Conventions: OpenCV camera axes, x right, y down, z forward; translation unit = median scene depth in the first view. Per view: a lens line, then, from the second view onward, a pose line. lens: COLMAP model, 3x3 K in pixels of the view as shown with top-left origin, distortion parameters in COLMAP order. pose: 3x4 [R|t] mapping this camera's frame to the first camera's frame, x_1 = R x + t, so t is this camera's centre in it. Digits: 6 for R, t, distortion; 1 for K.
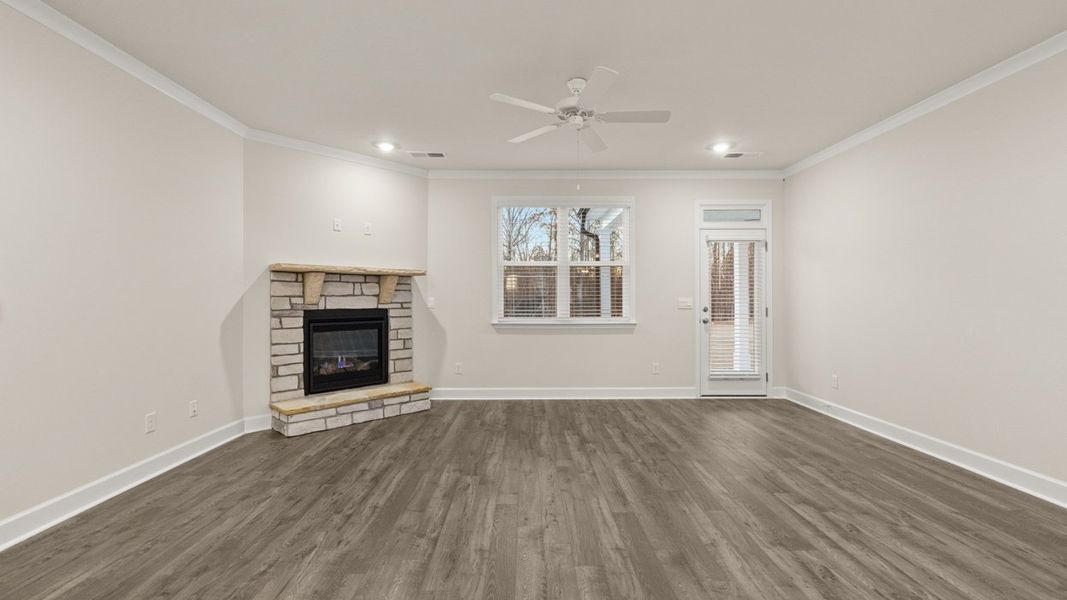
lens RADIAL K [[447.4, 0, 530.2], [0, 447.4, 297.8], [0, 0, 1]] dist [-0.000454, -0.000853]
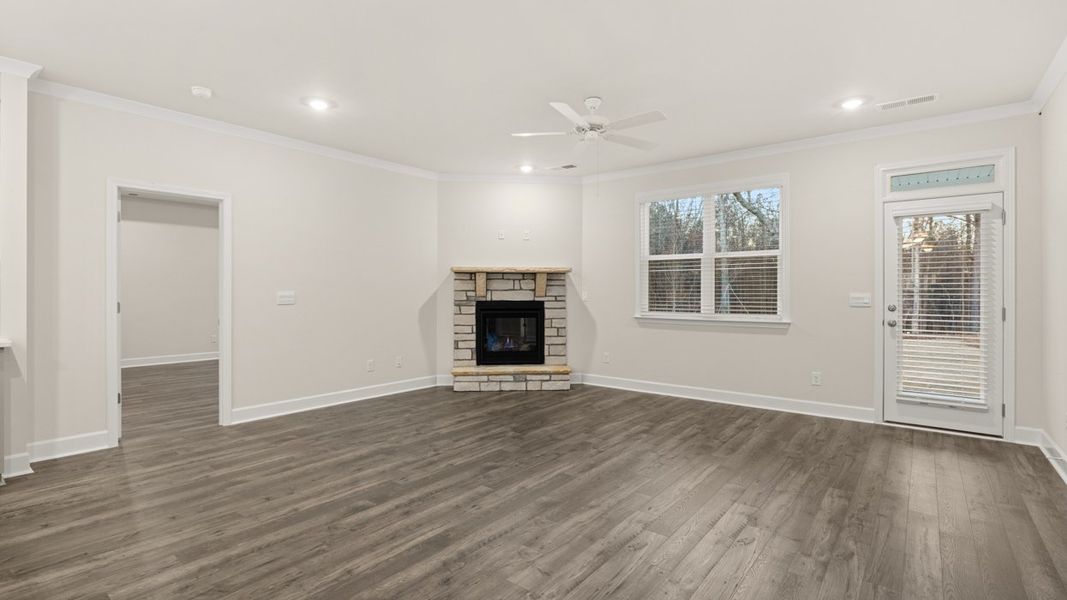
lens RADIAL K [[495.4, 0, 527.2], [0, 495.4, 294.4], [0, 0, 1]] dist [-0.016998, 0.005961]
pose [[0.769937, 0.005009, -0.638100, 0.558141], [-0.001958, 0.999983, 0.005487, -0.001036], [0.638117, -0.002975, 0.769934, -0.042388]]
